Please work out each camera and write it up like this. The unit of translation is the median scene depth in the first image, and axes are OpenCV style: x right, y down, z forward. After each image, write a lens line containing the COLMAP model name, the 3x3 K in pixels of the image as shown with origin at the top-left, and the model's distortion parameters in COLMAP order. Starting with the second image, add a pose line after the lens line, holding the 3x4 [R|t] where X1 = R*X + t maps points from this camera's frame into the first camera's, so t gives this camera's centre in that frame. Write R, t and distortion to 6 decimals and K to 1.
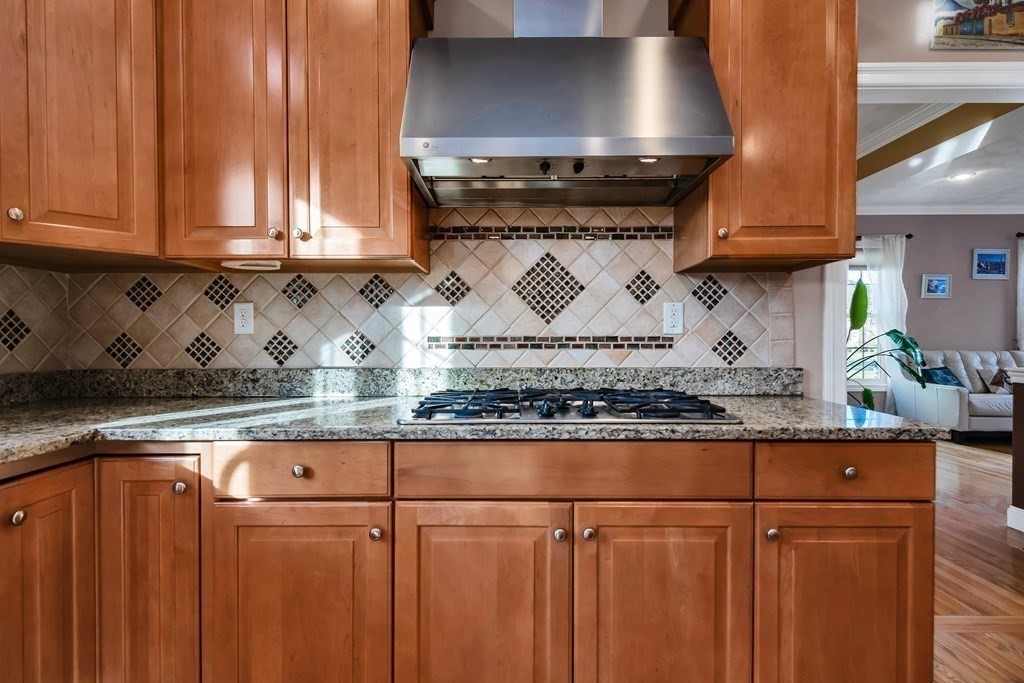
lens RADIAL K [[514.6, 0, 537.1], [0, 514.6, 342.0], [0, 0, 1]] dist [0.004456, 0.000776]
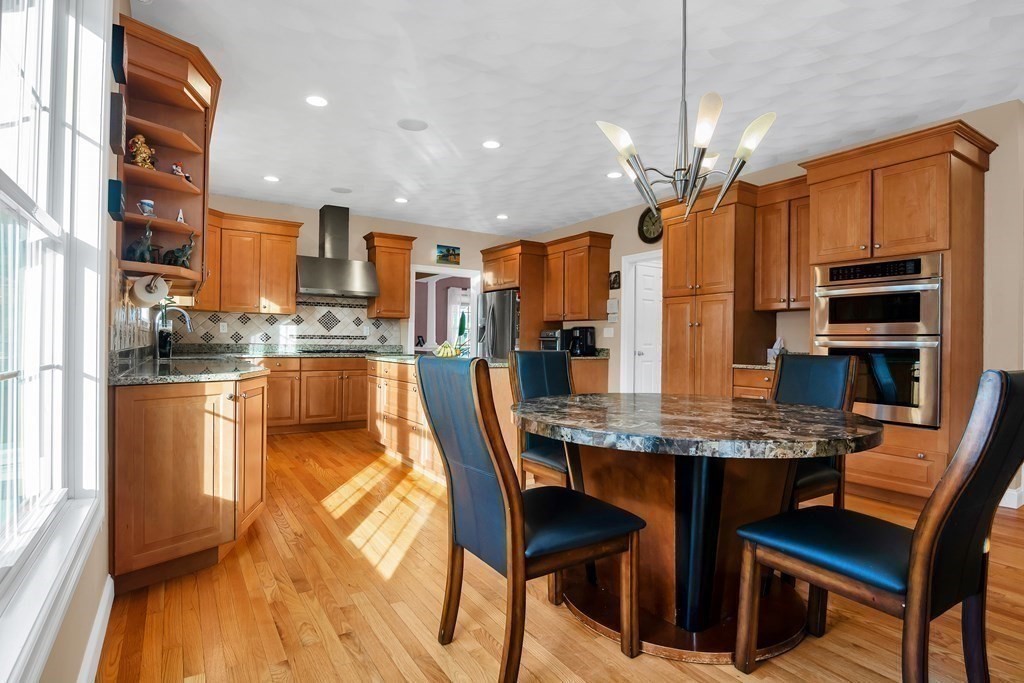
lens RADIAL K [[514.6, 0, 537.1], [0, 514.6, 342.0], [0, 0, 1]] dist [0.004456, 0.000776]
pose [[0.844991, 0.013535, 0.534610, -0.630622], [-0.010232, 0.999906, -0.009142, 0.049765], [-0.534683, 0.002254, 0.845050, -2.593200]]
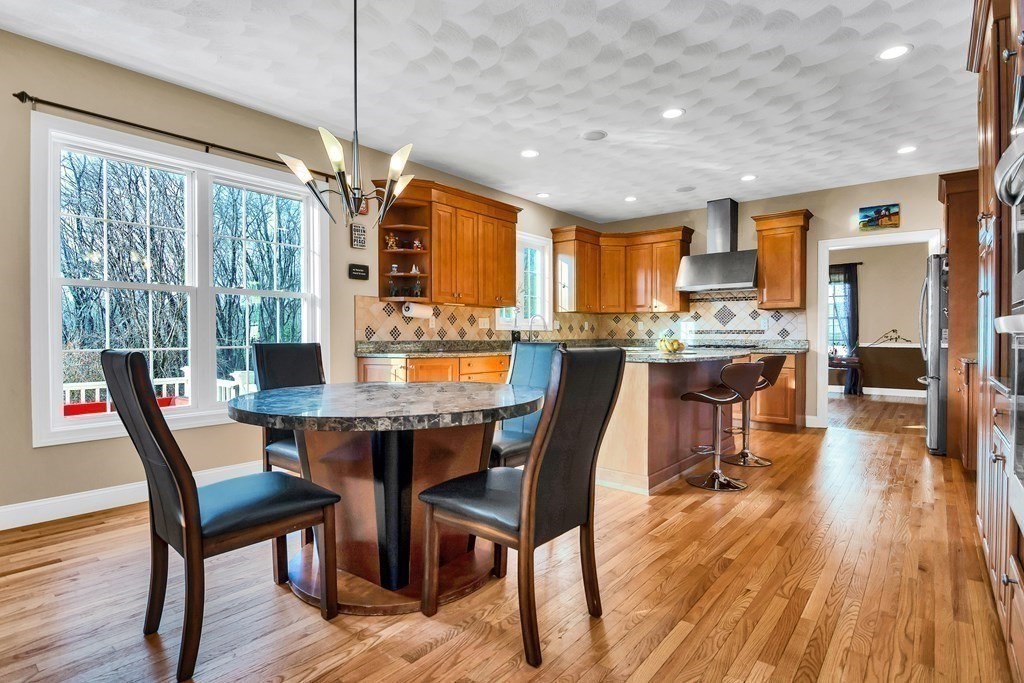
lens RADIAL K [[531.9, 0, 493.7], [0, 531.9, 336.0], [0, 0, 1]] dist [-0.002109, -0.000412]
pose [[0.741259, 0.004259, -0.671206, 1.236106], [-0.007322, 0.999972, -0.001741, 0.044302], [0.671180, 0.006205, 0.741269, -2.584981]]
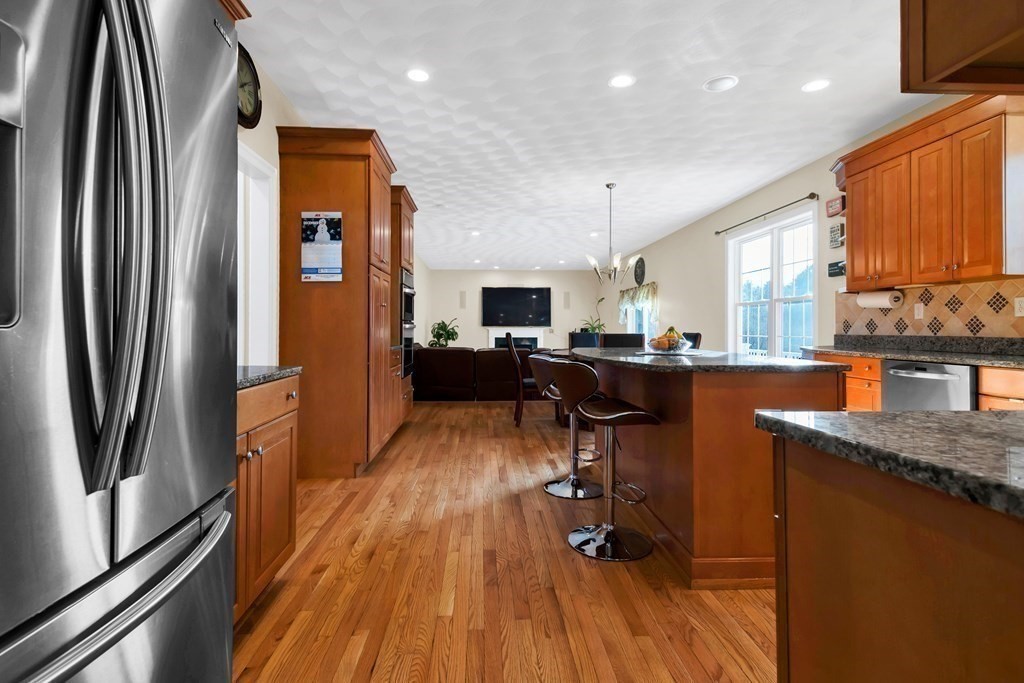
lens RADIAL K [[522.2, 0, 535.2], [0, 522.2, 336.5], [0, 0, 1]] dist [-0.001319, -0.026089]
pose [[-0.998117, -0.000606, -0.061334, 0.763039], [-0.001819, 0.999804, 0.019728, 0.031241], [0.061310, 0.019802, -0.997922, 1.095201]]
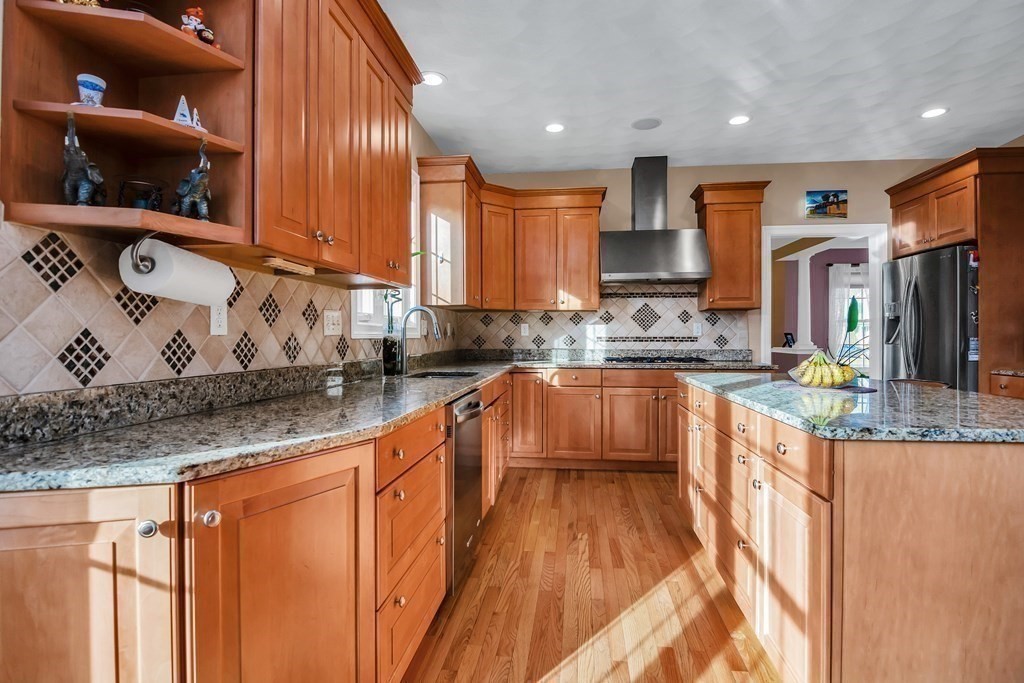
lens RADIAL K [[522.2, 0, 535.2], [0, 522.2, 336.5], [0, 0, 1]] dist [-0.001319, -0.026089]
pose [[0.992109, 0.000765, -0.125377, -0.192616], [-0.001804, 0.999965, -0.008168, 0.009213], [0.125366, 0.008329, 0.992076, -1.571045]]
